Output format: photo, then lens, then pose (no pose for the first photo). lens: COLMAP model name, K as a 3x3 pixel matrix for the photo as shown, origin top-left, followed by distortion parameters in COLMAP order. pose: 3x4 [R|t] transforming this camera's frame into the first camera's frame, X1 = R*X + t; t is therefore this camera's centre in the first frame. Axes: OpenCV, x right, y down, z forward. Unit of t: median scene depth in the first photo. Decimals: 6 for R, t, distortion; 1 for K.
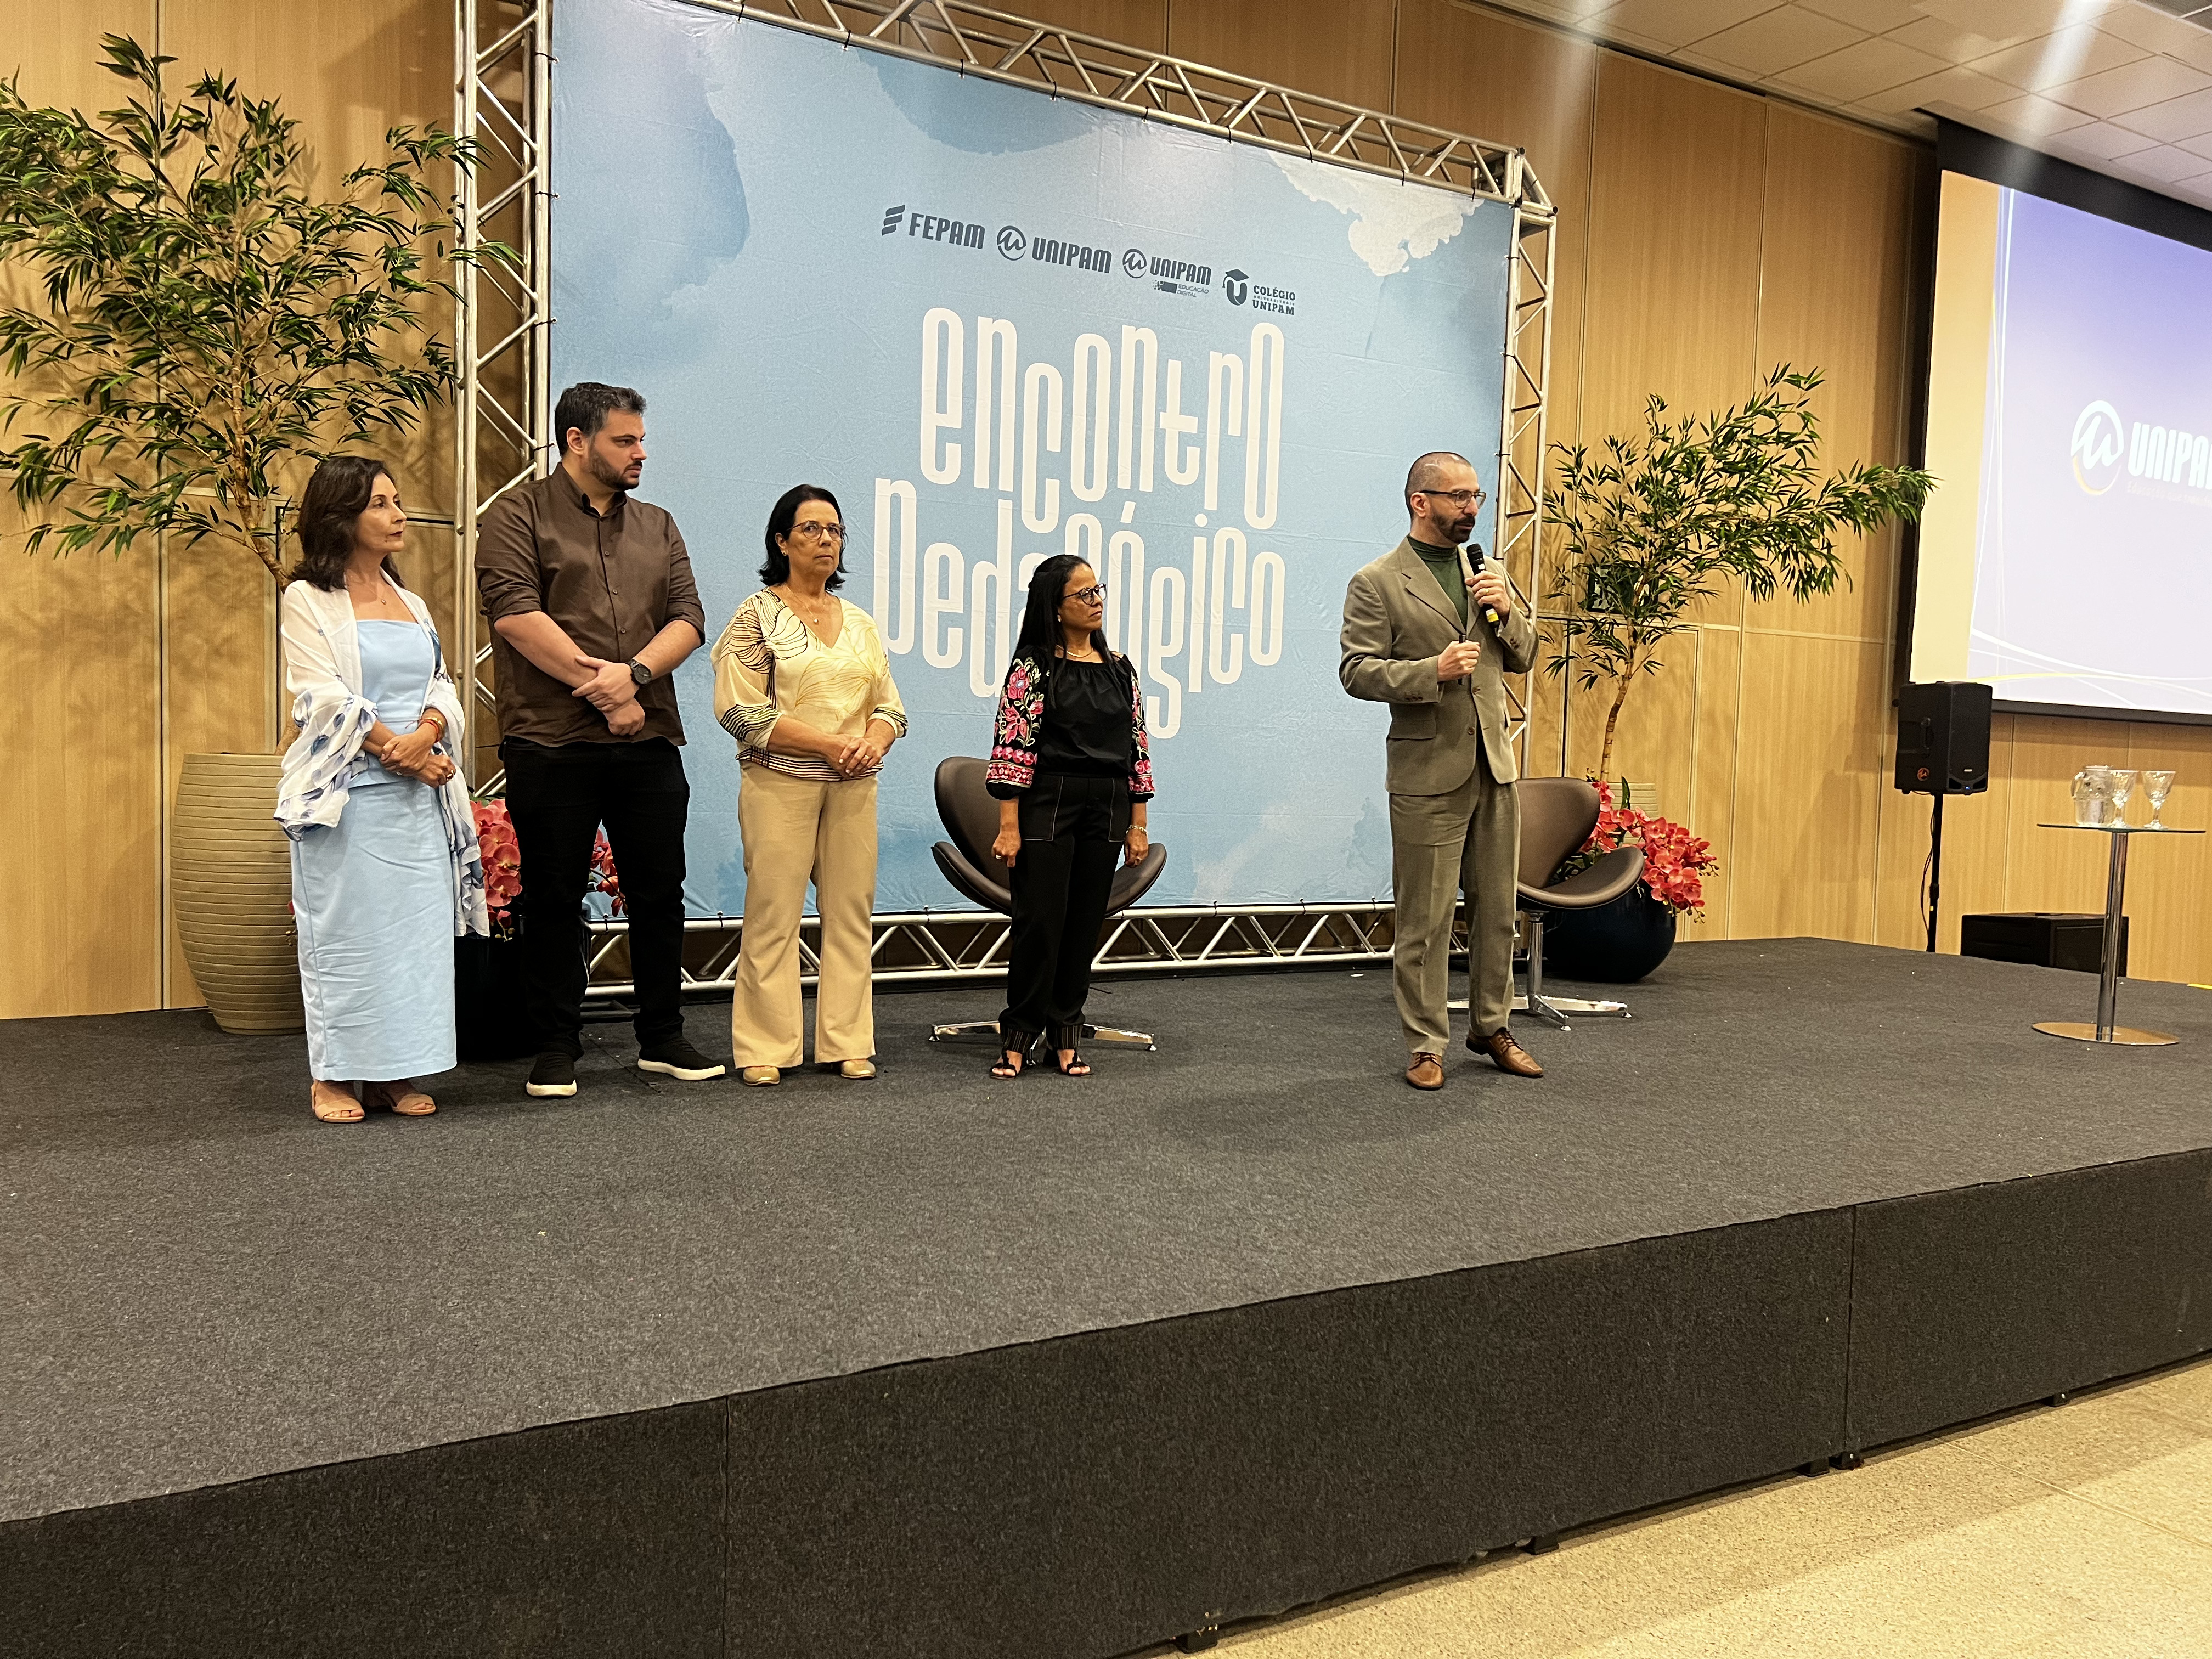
lens RADIAL K [[1586.2, 0, 1106.0], [0, 1586.2, 829.5], [0, 0, 1]] dist [0.064568, -0.072198]
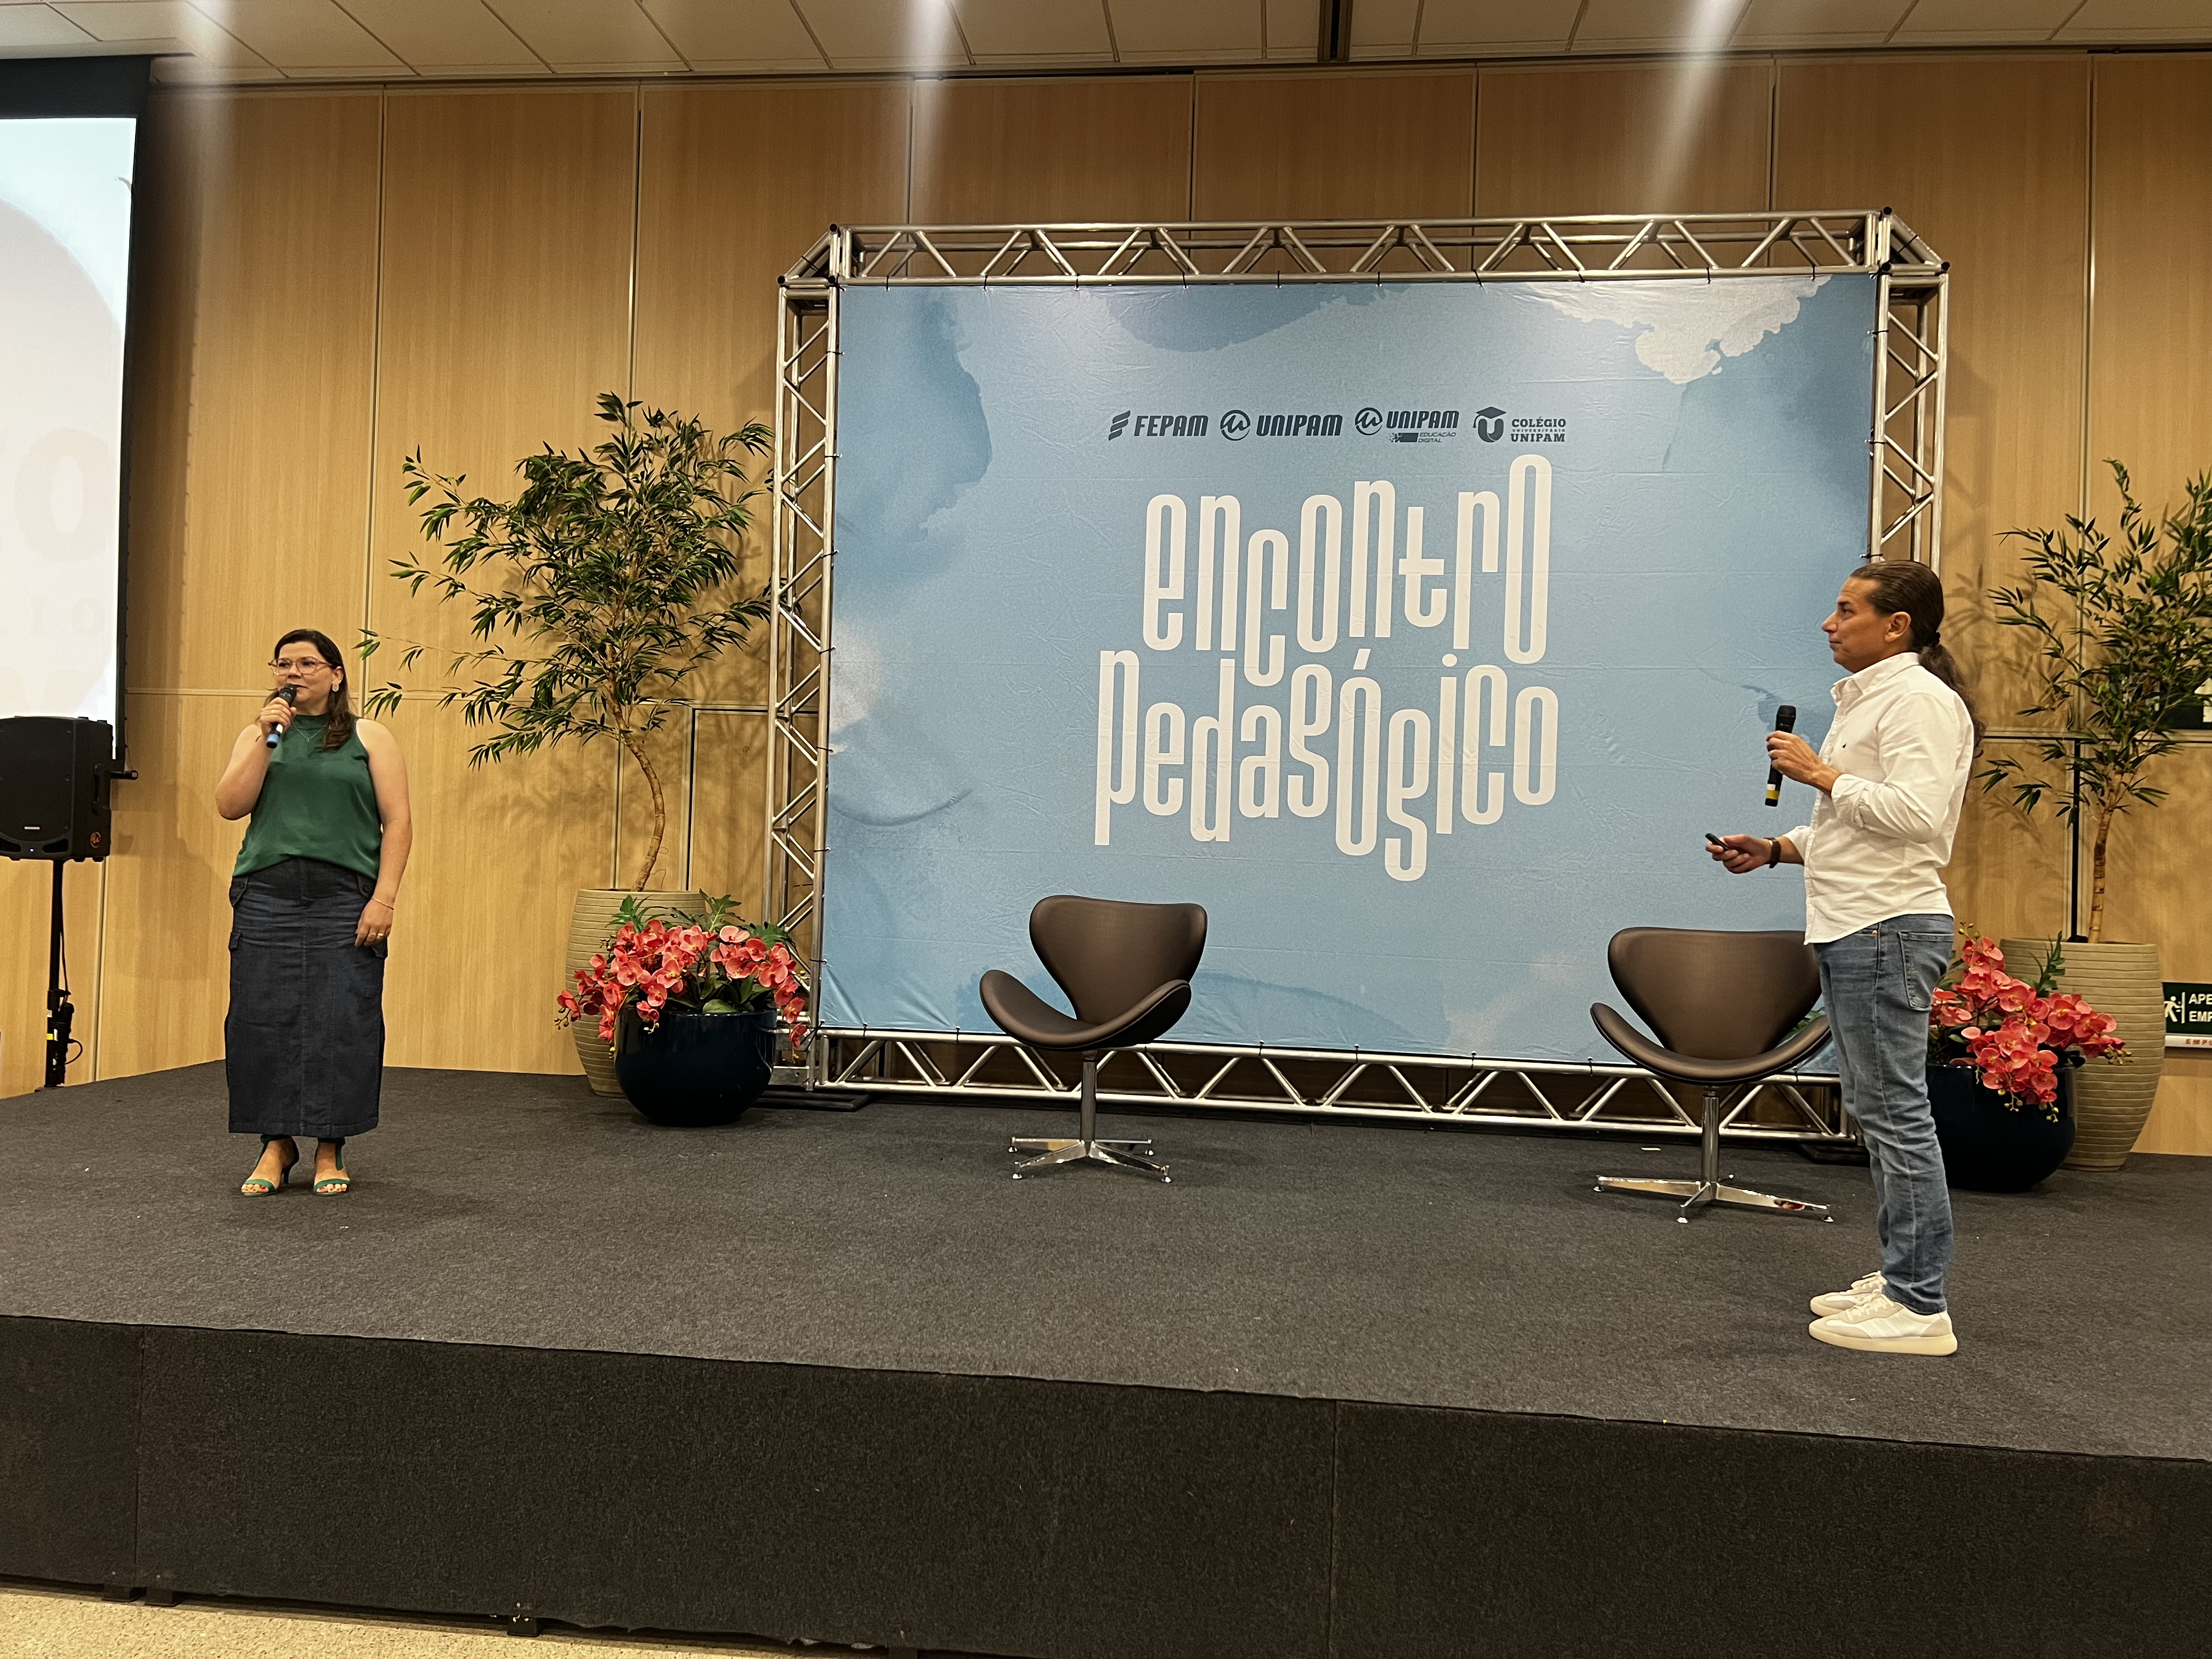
lens RADIAL K [[1586.2, 0, 1106.0], [0, 1586.2, 829.5], [0, 0, 1]] dist [0.064568, -0.072198]
pose [[0.824469, -0.012816, -0.565763, 0.483091], [-0.036849, 0.996406, -0.076269, -0.007802], [0.564707, 0.083729, 0.821033, 0.086586]]
